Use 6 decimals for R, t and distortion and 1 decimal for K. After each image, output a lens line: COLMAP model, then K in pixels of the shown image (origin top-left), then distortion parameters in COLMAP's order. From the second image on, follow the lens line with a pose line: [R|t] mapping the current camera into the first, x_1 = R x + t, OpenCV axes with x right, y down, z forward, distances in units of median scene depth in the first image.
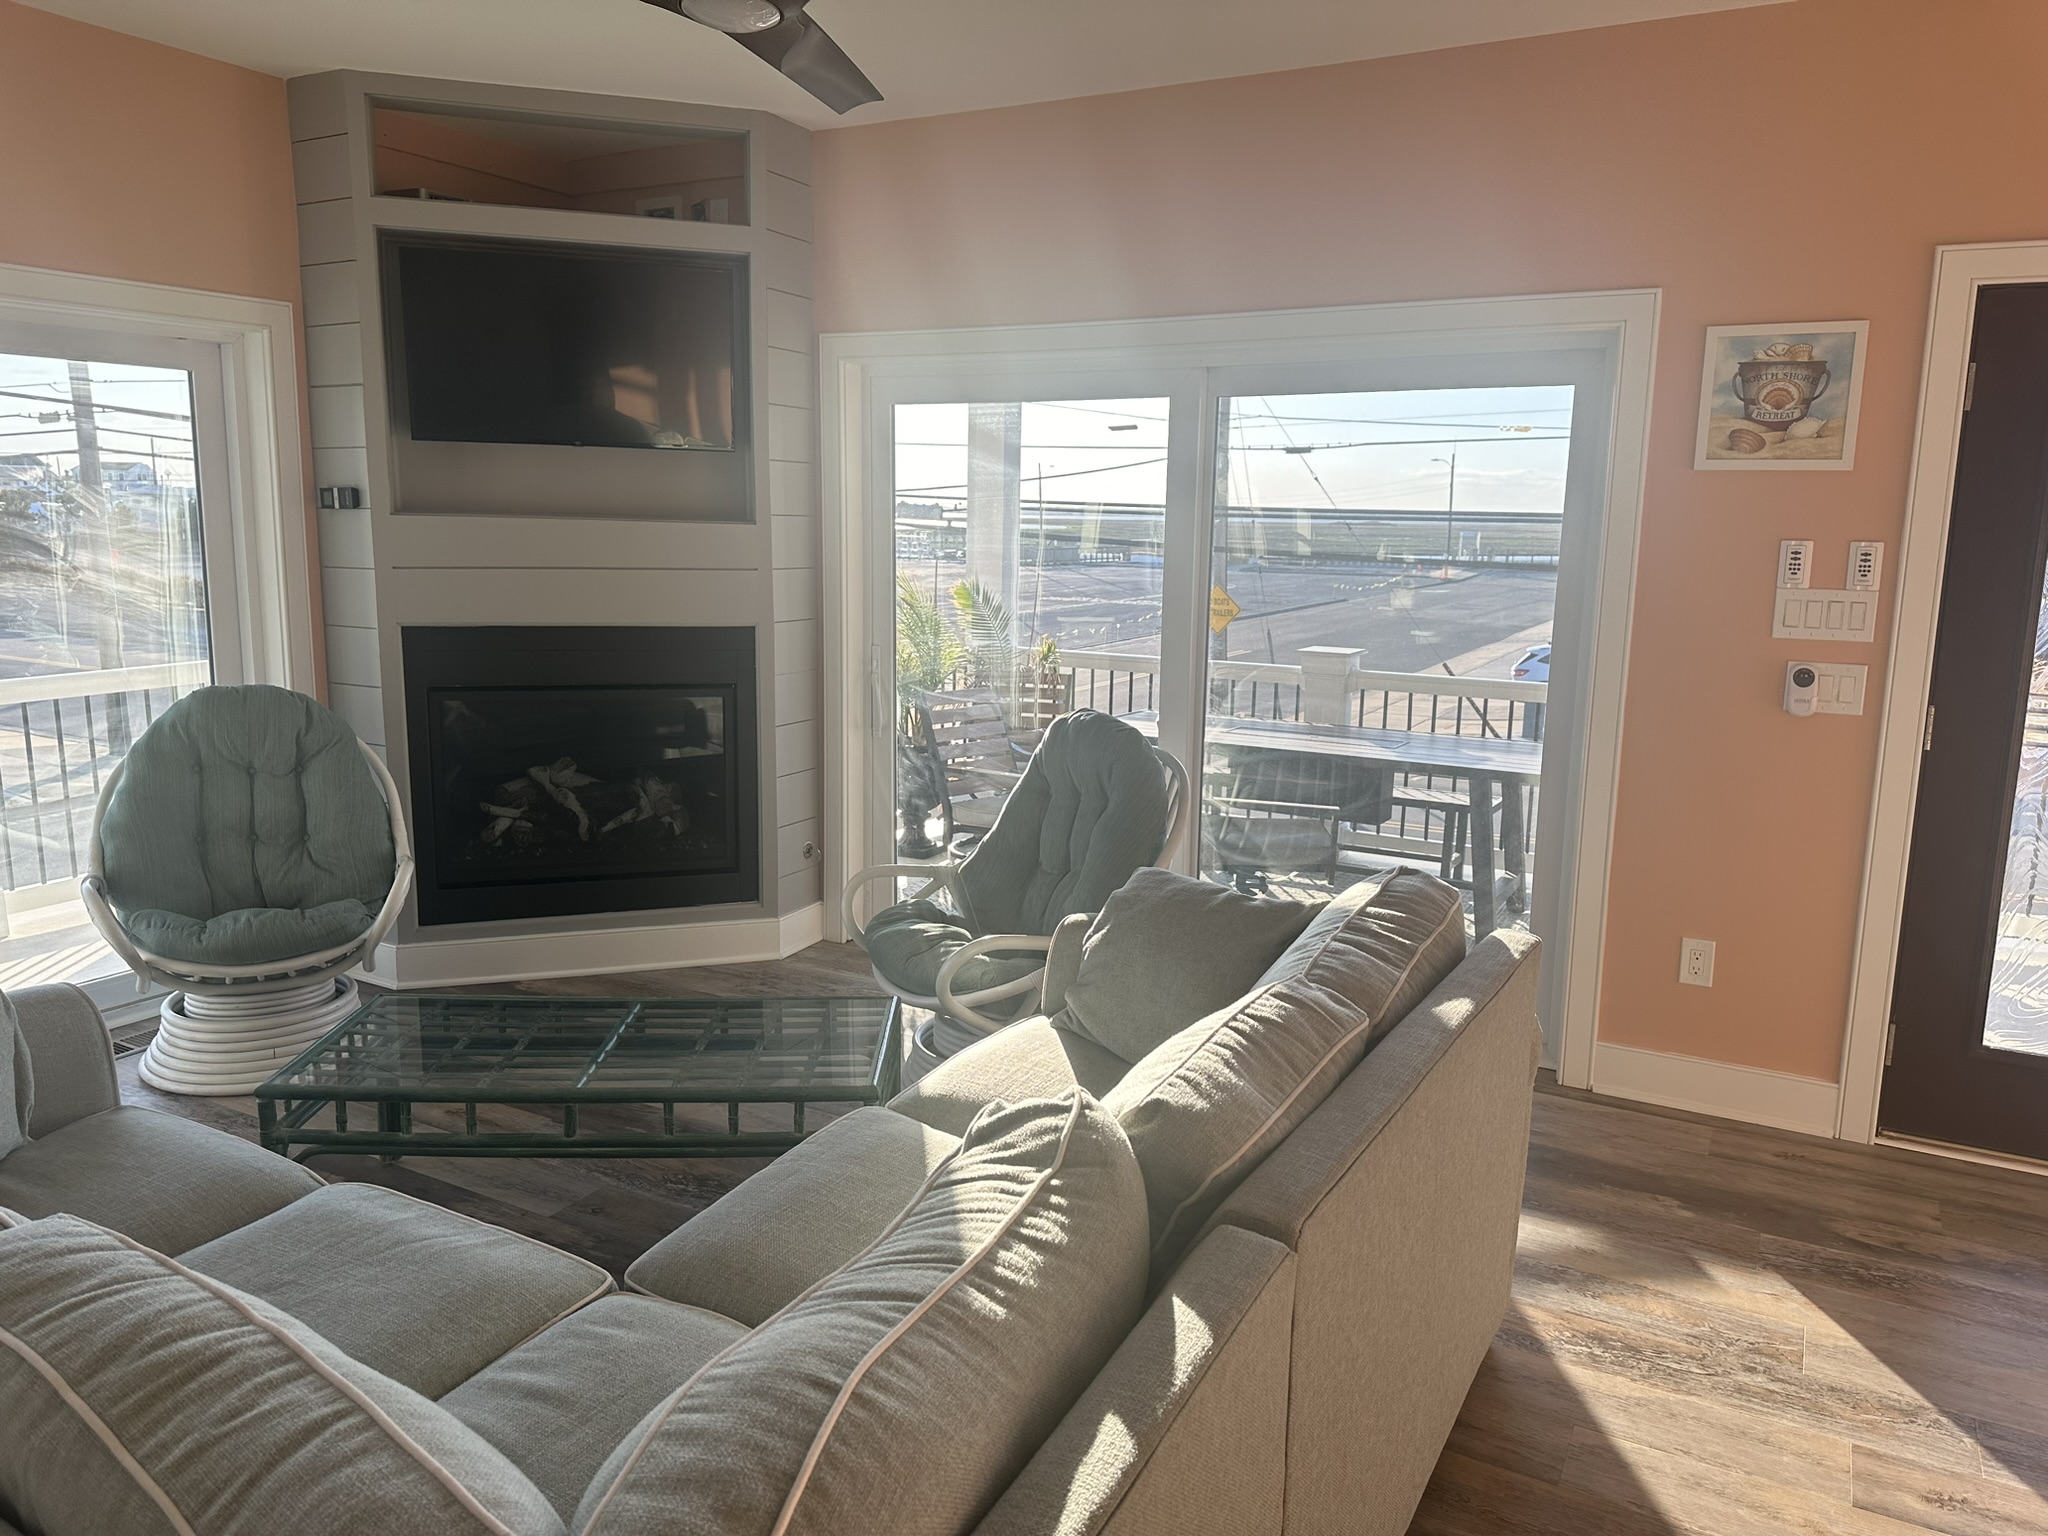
lens RADIAL K [[1428.1, 0, 1030.0], [0, 1428.1, 755.4], [0, 0, 1]] dist [0.067036, -0.081549]
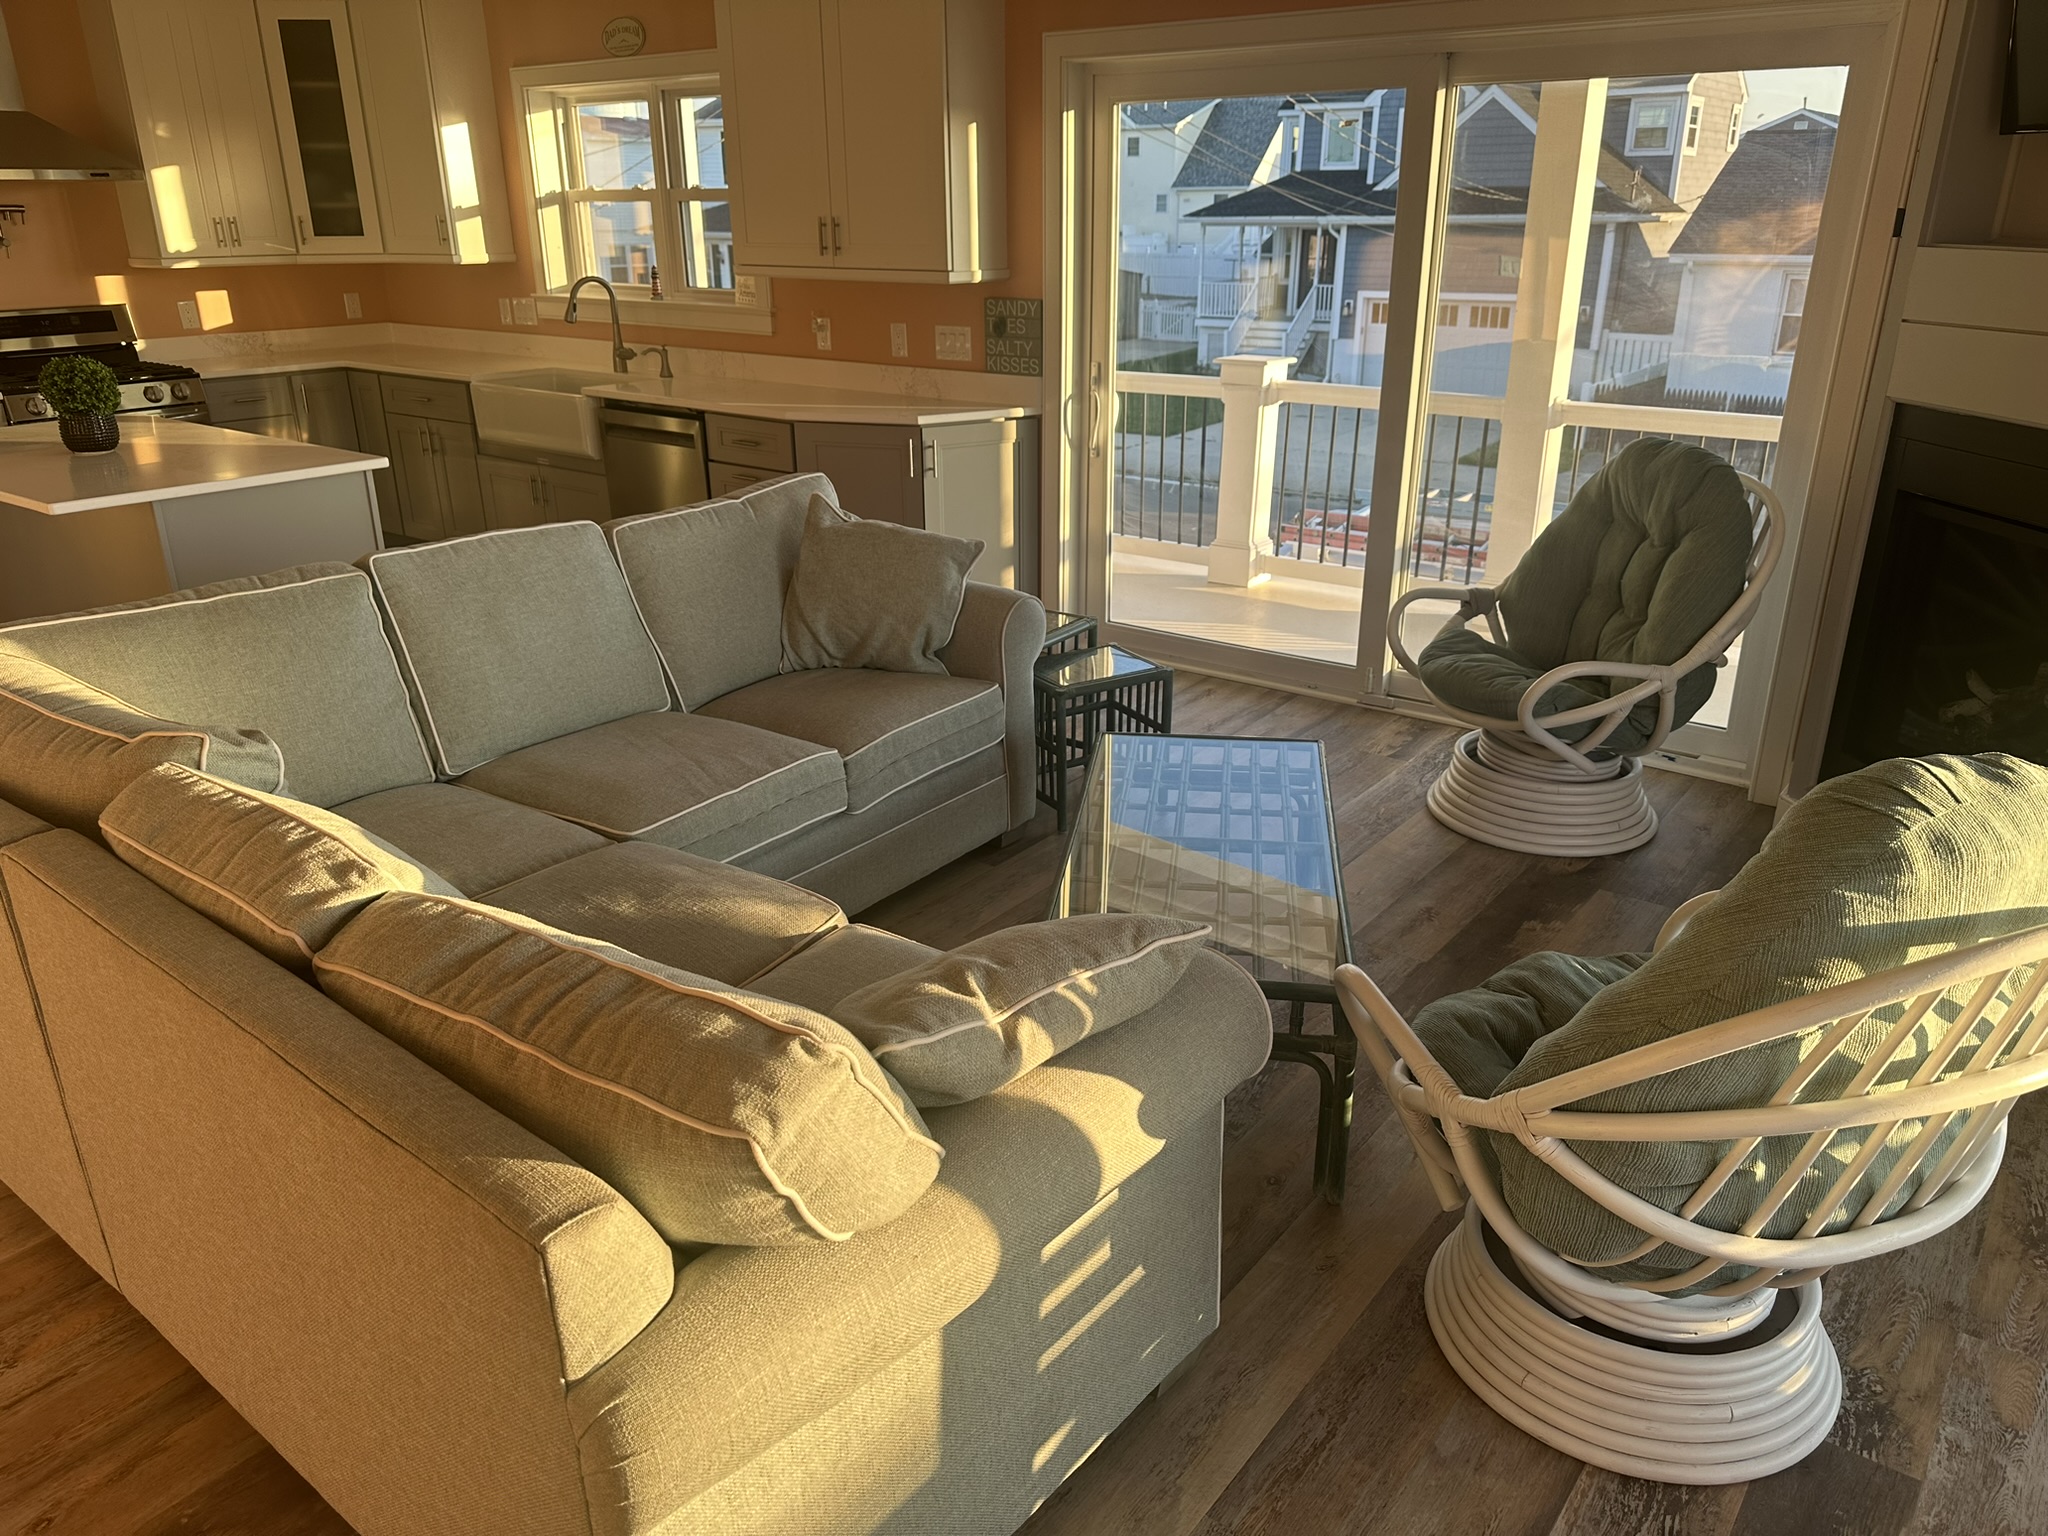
lens RADIAL K [[1428.1, 0, 1029.1], [0, 1428.1, 771.7], [0, 0, 1]] dist [0.067036, -0.081549]
pose [[-0.162148, 0.345474, -0.924314, 0.481147], [-0.161946, 0.914692, 0.370287, -0.146036], [0.973387, 0.209730, -0.092367, 0.822836]]
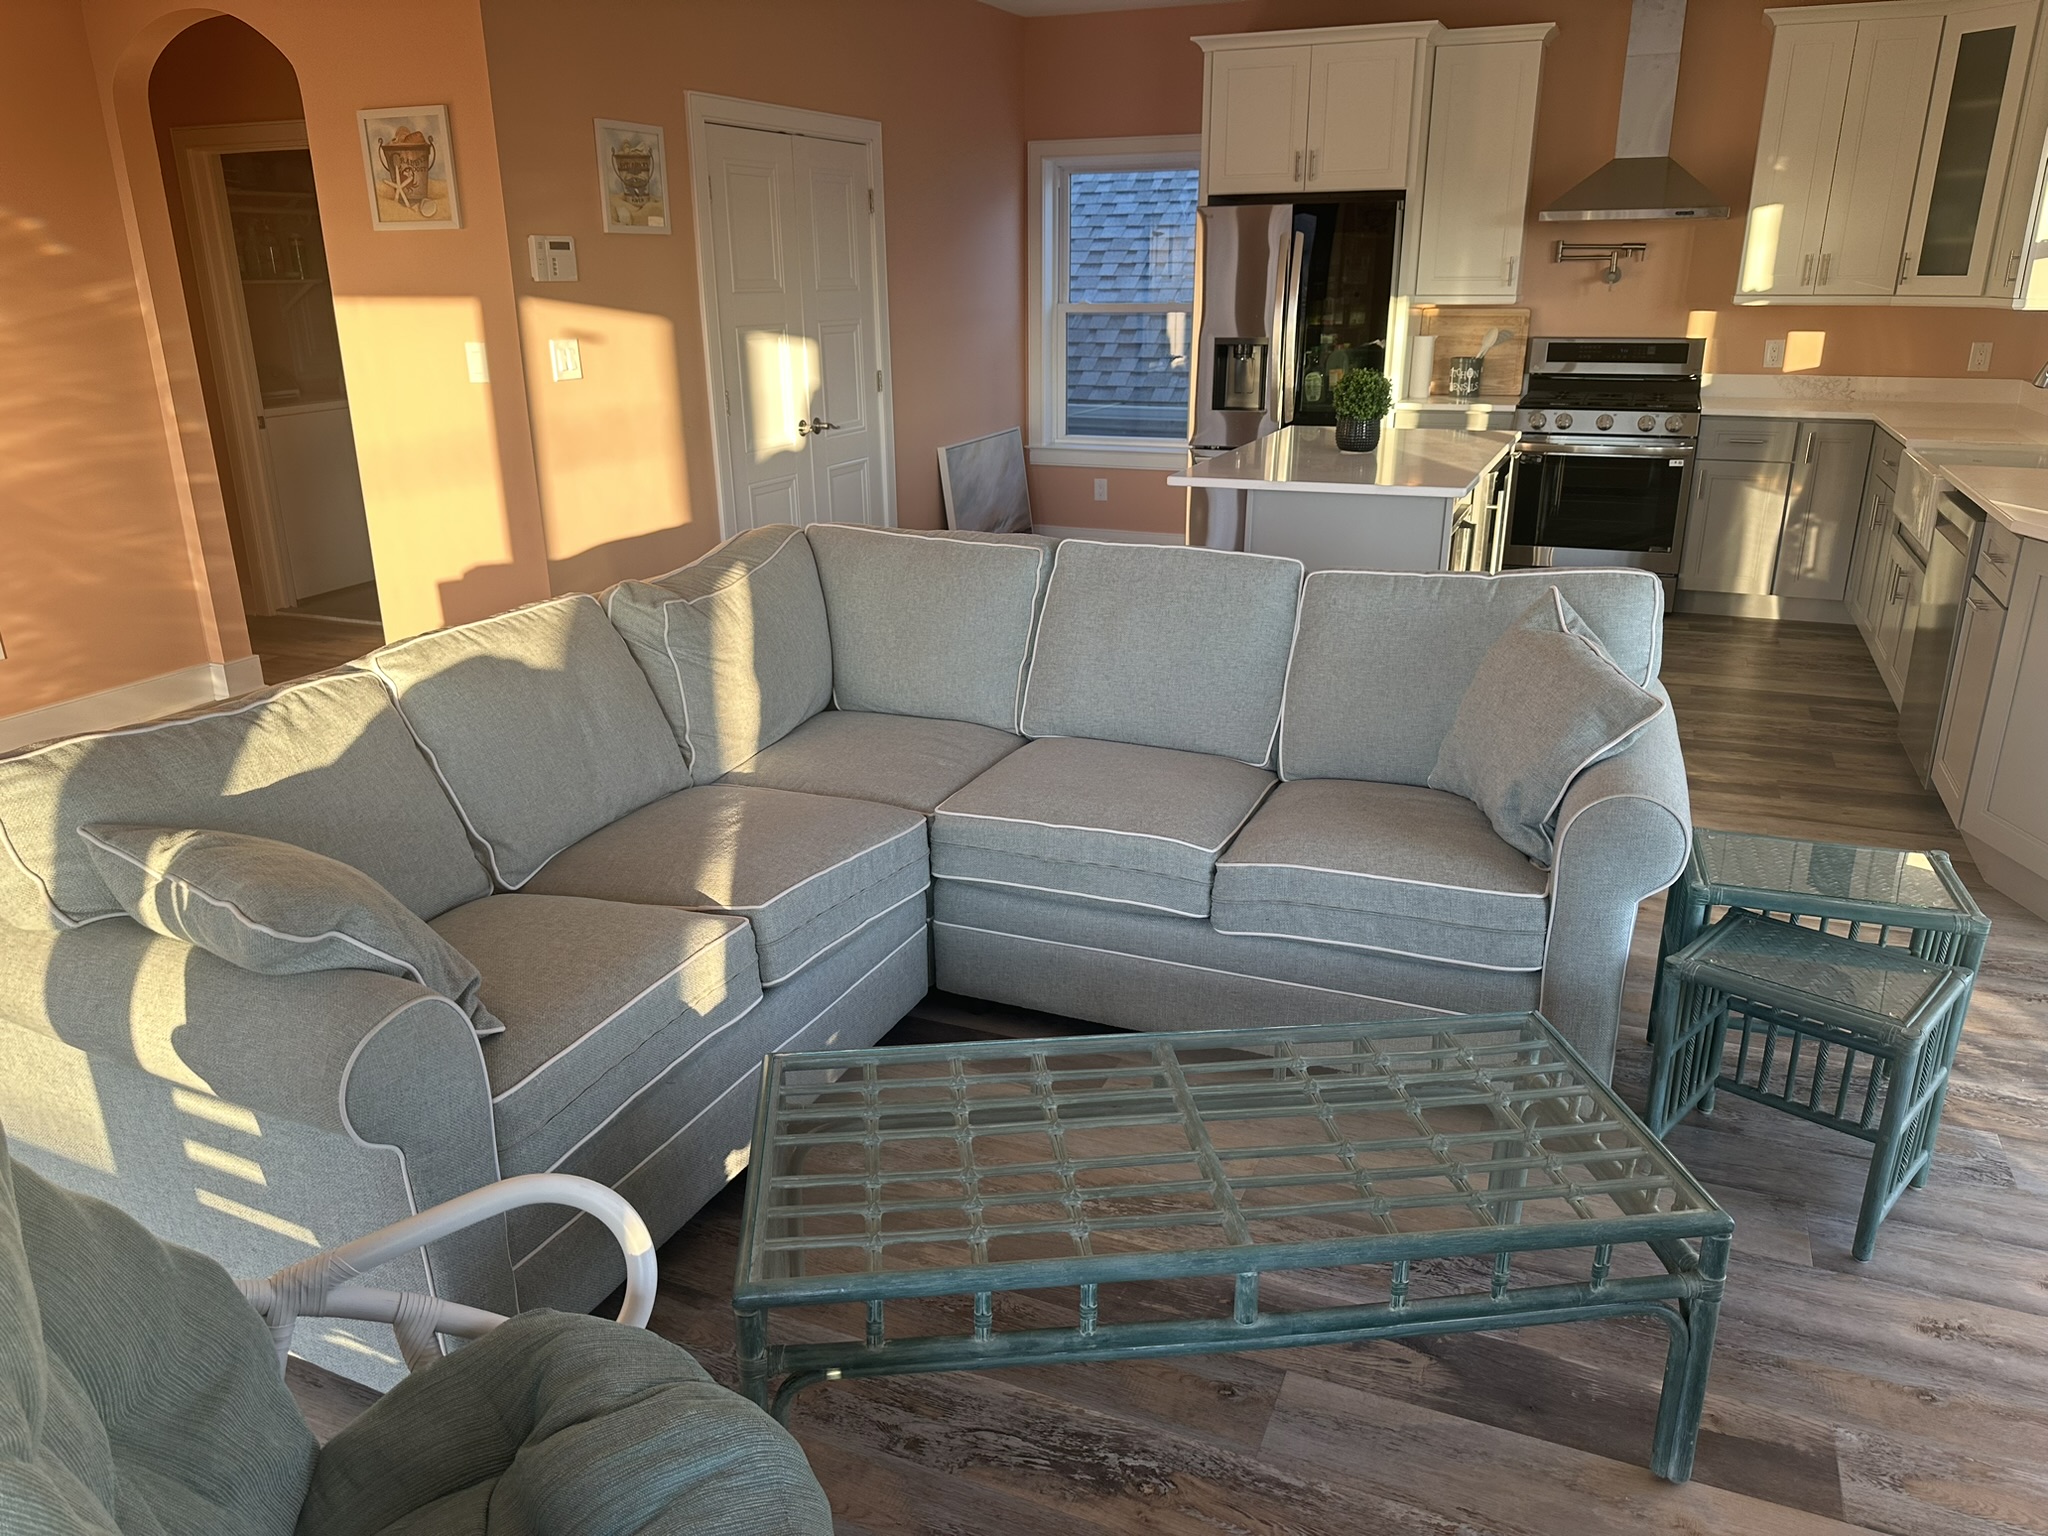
lens RADIAL K [[1428.1, 0, 1009.7], [0, 1428.1, 771.4], [0, 0, 1]] dist [0.067036, -0.081549]
pose [[-0.996251, 0.017072, -0.084809, -0.138993], [-0.025683, 0.877770, 0.478394, -0.205425], [0.082609, 0.478779, -0.874040, 1.242687]]
